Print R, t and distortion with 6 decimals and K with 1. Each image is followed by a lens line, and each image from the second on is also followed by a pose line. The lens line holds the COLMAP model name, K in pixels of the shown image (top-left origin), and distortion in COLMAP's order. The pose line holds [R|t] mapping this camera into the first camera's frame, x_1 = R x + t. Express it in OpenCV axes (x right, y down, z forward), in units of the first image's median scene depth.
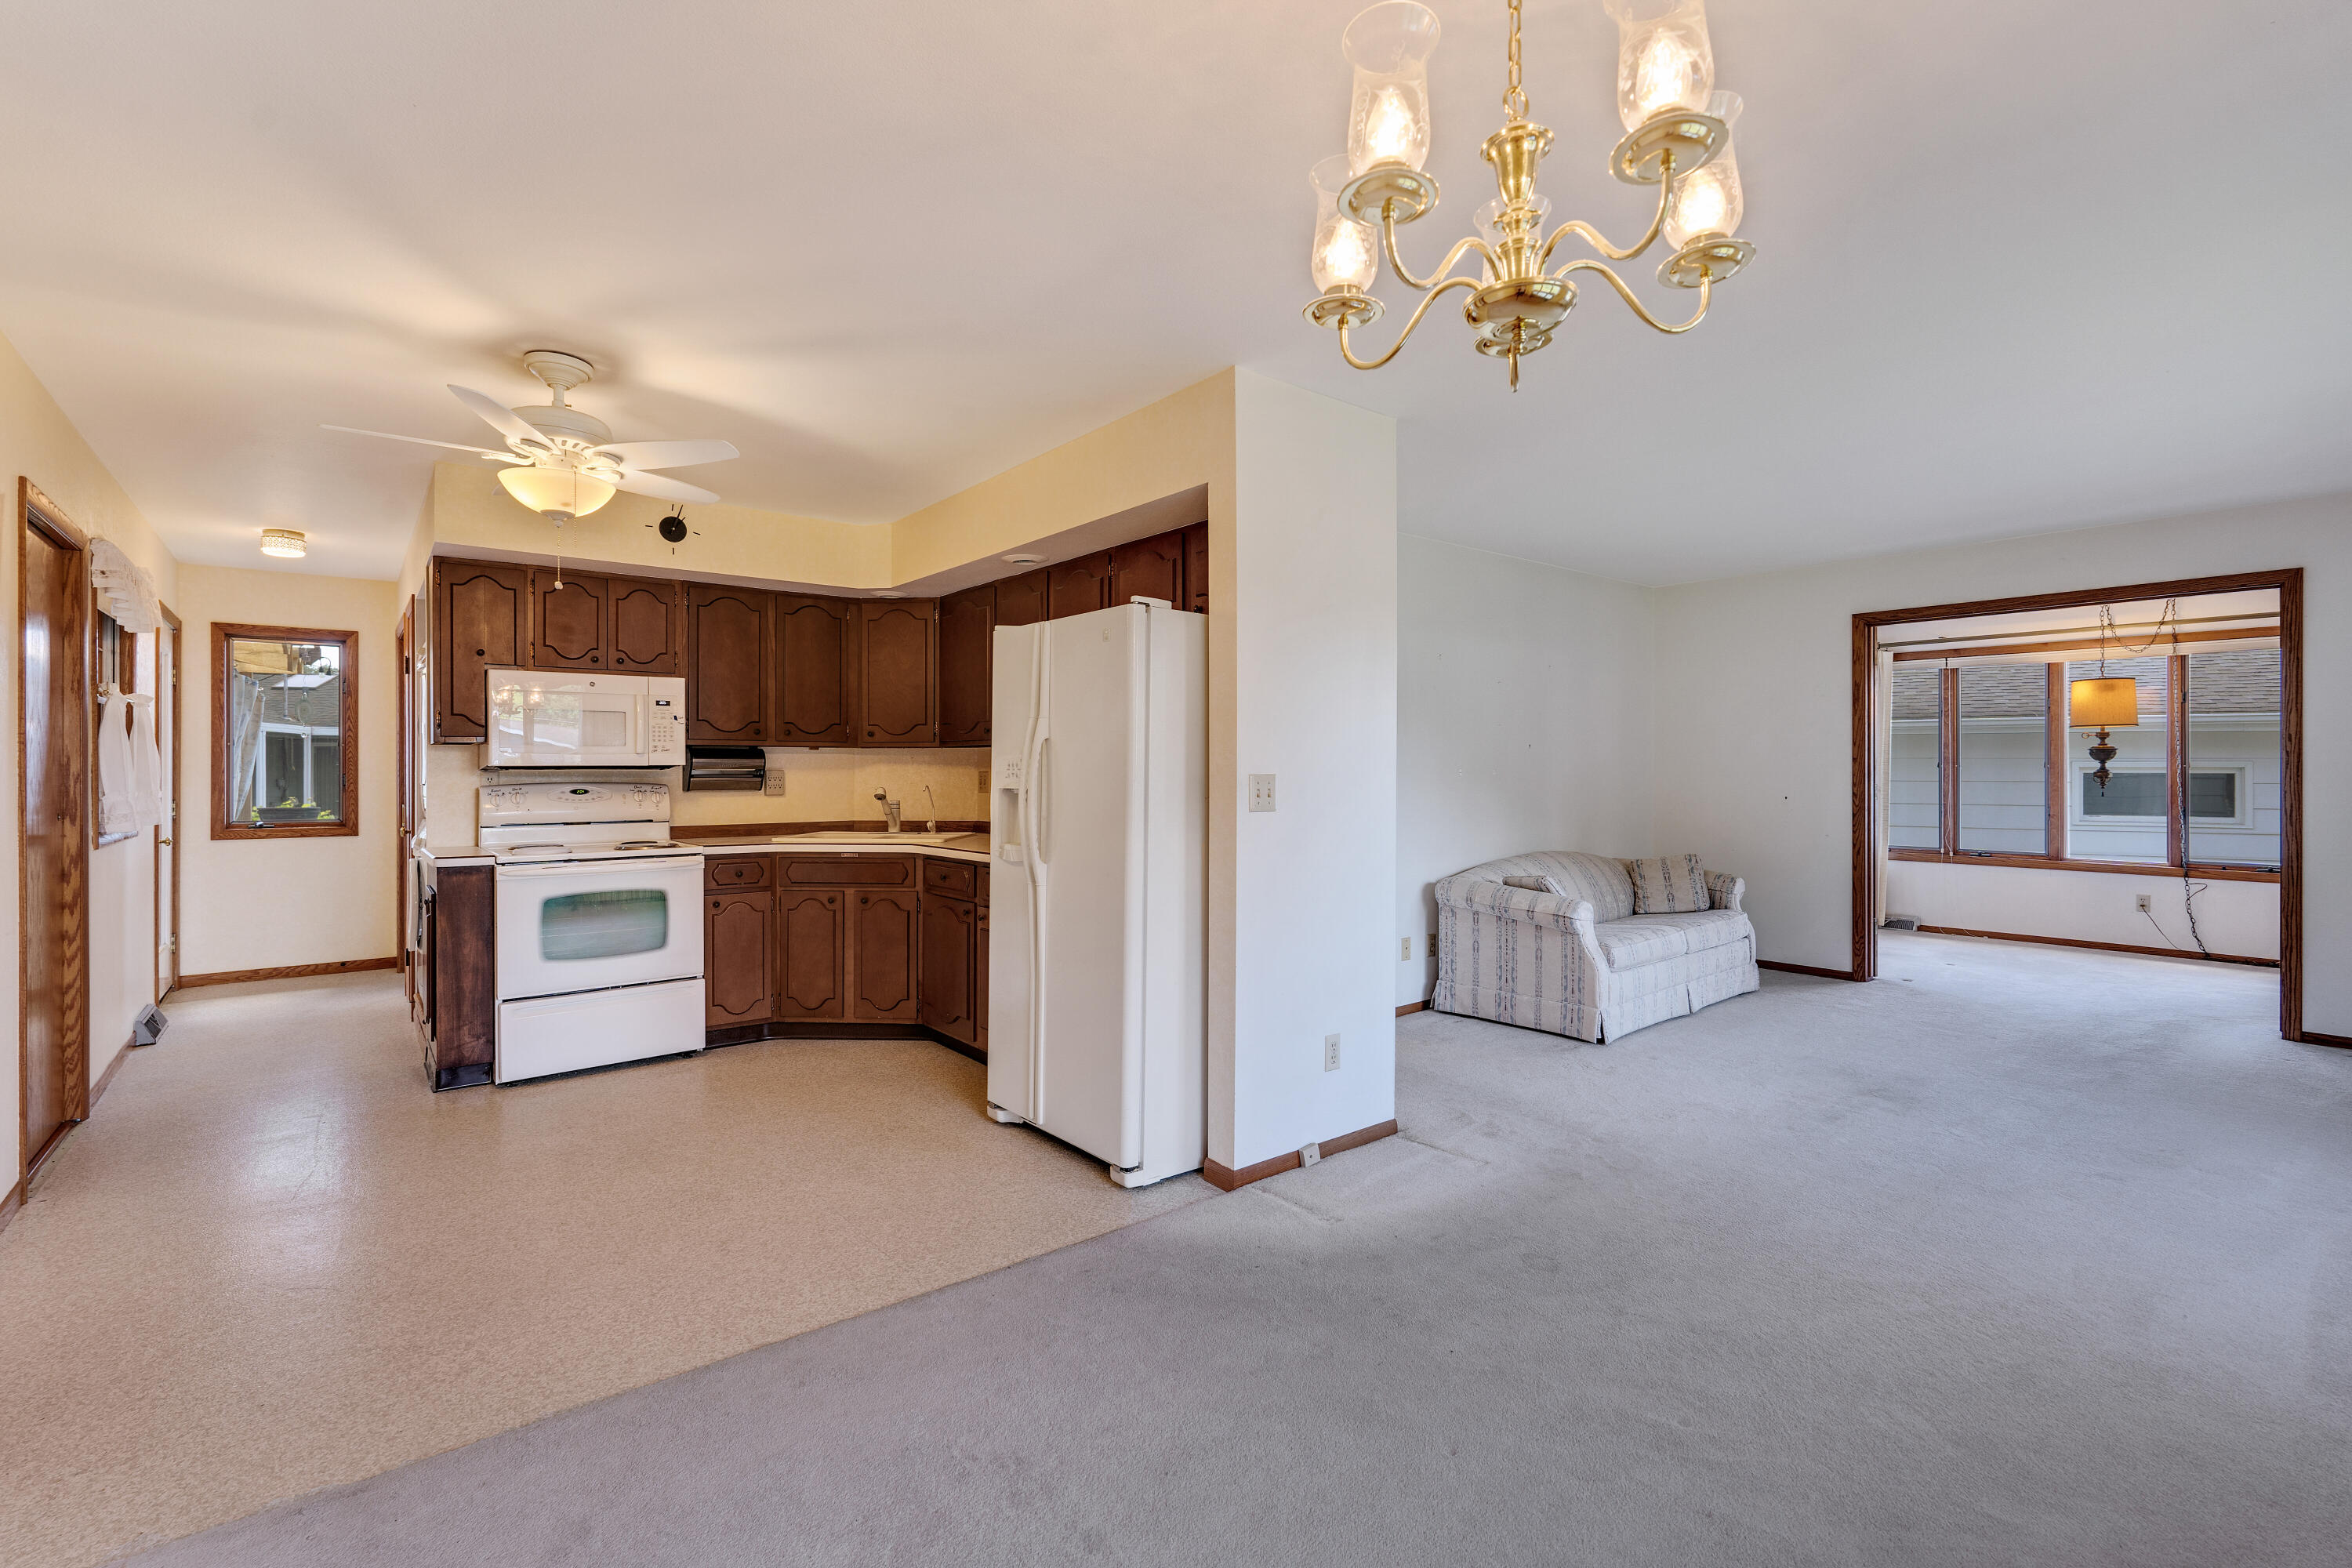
lens RADIAL K [[1051.1, 0, 1186.1], [0, 1051.1, 781.7], [0, 0, 1]] dist [-0.000921, -0.000104]
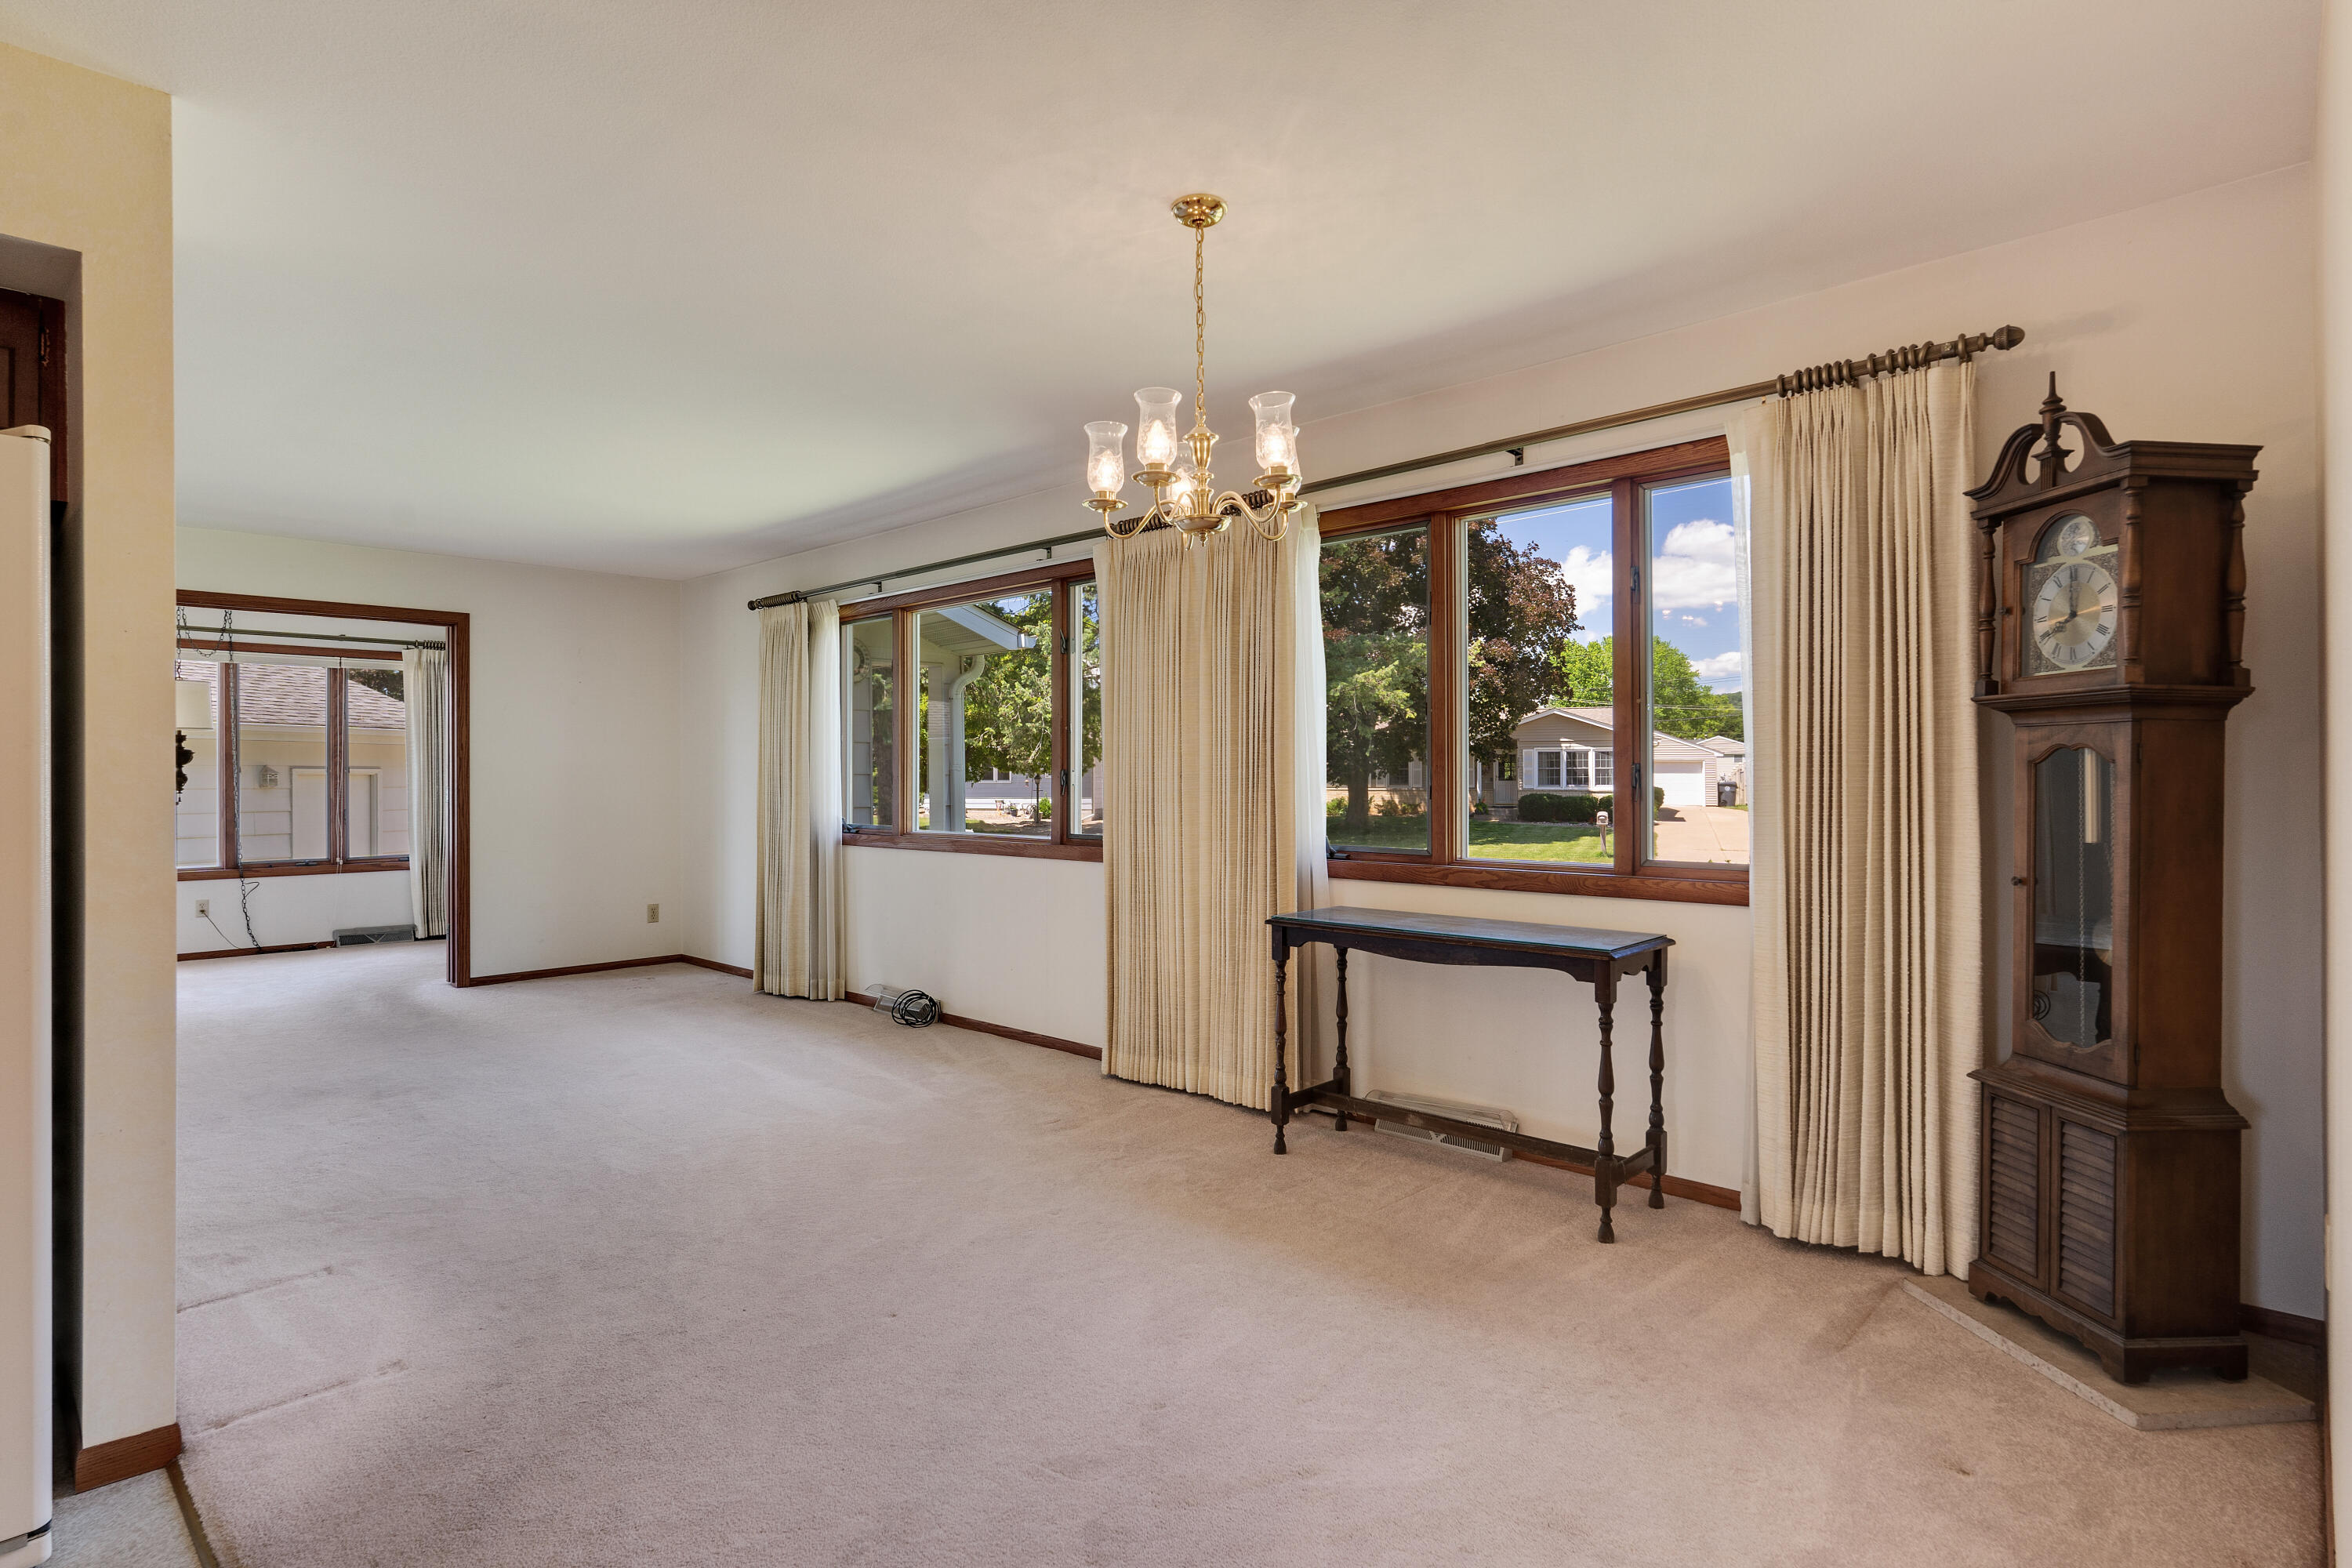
lens RADIAL K [[1131.5, 0, 1182.0], [0, 1131.5, 785.1], [0, 0, 1]] dist [-0.001774, -0.000277]
pose [[-0.110102, -0.007592, 0.993891, -0.389492], [0.014949, 0.999845, 0.009293, 0.003977], [-0.993808, 0.015881, -0.109972, 0.290800]]
